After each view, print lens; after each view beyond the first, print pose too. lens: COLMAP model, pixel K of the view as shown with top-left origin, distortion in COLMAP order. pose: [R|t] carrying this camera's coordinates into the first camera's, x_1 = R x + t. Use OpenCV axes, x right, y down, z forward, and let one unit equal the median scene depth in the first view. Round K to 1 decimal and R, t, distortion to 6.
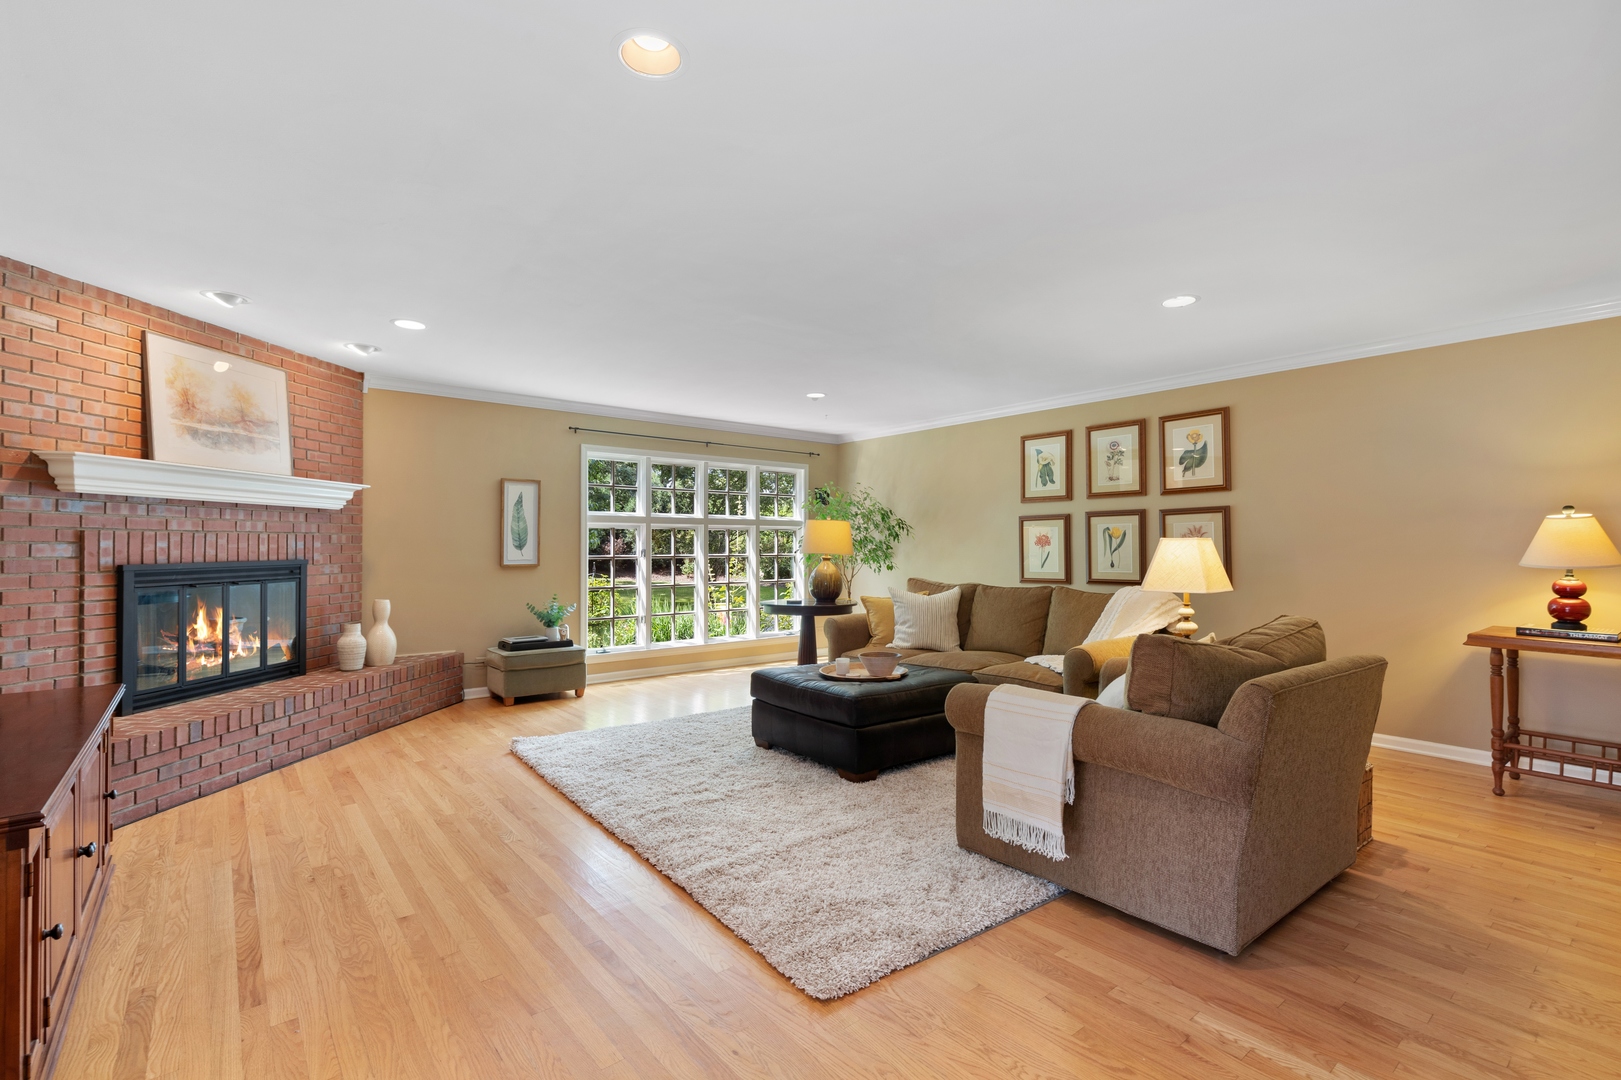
lens RADIAL K [[739.2, 0, 814.3], [0, 739.2, 541.6], [0, 0, 1]] dist [0.000079, -0.000572]
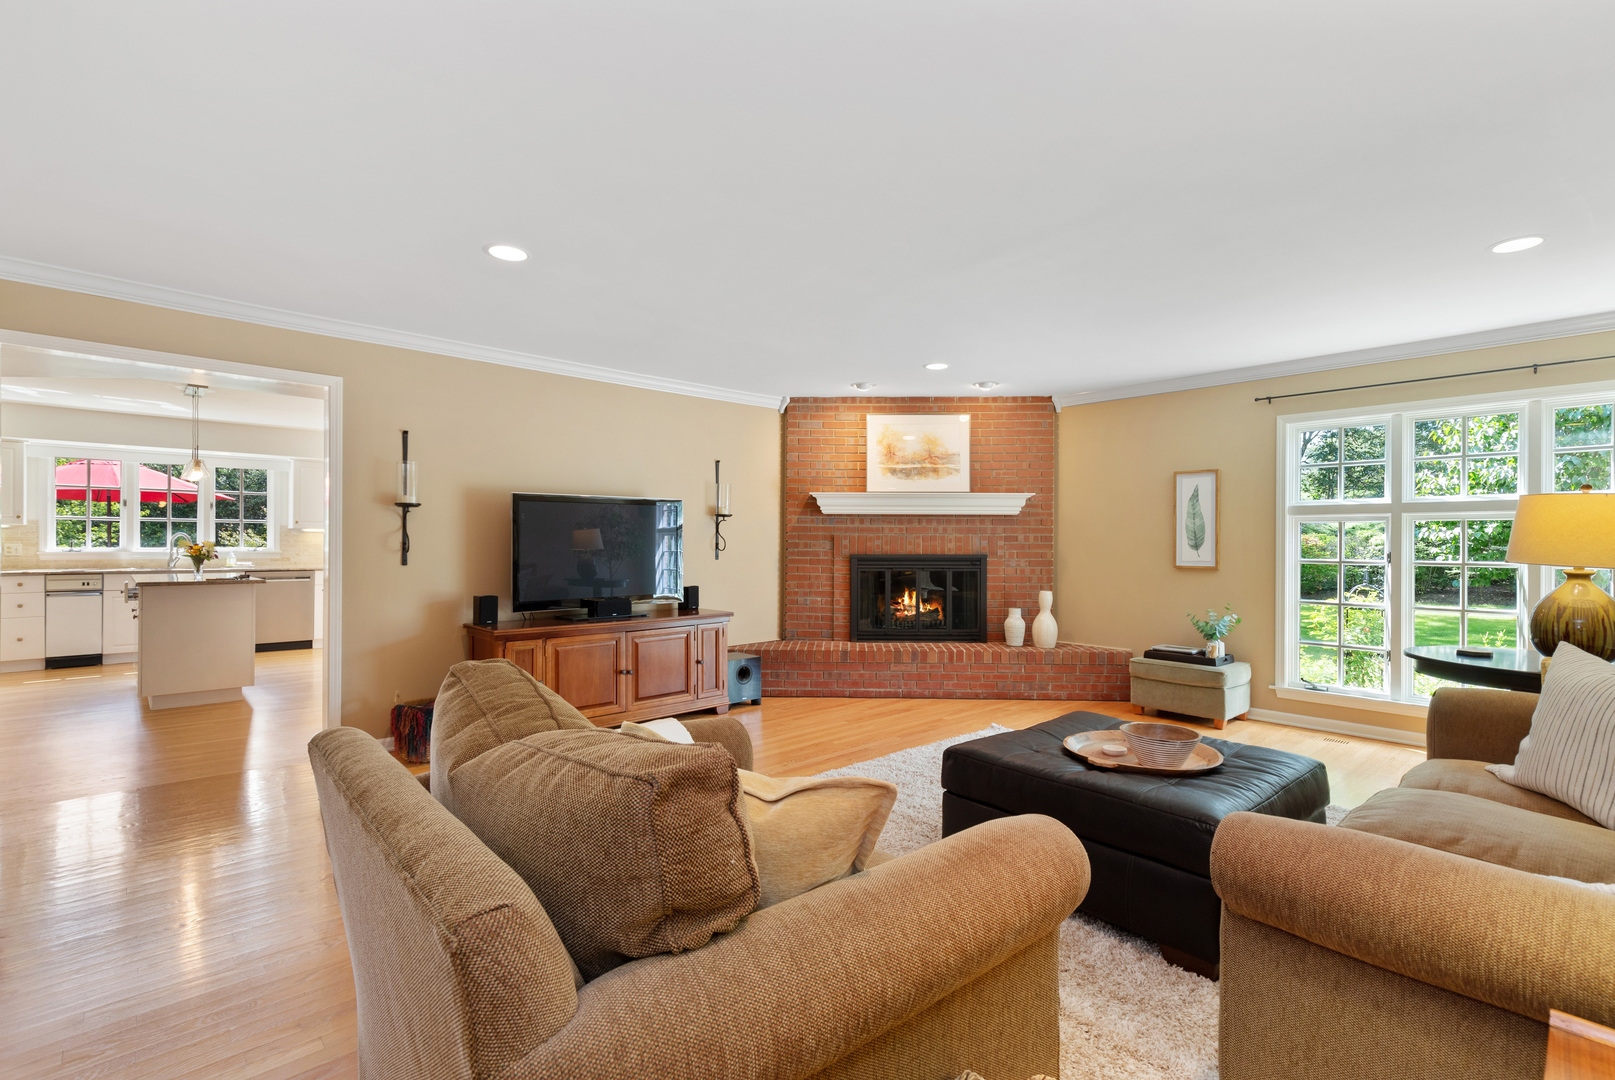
lens RADIAL K [[736.5, 0, 804.6], [0, 736.5, 542.3], [0, 0, 1]] dist [0.000079, -0.000572]
pose [[0.052126, 0.003937, -0.998633, 0.606429], [0.001601, 0.999991, 0.004026, -0.003000], [0.998639, -0.001809, 0.052119, 0.628172]]
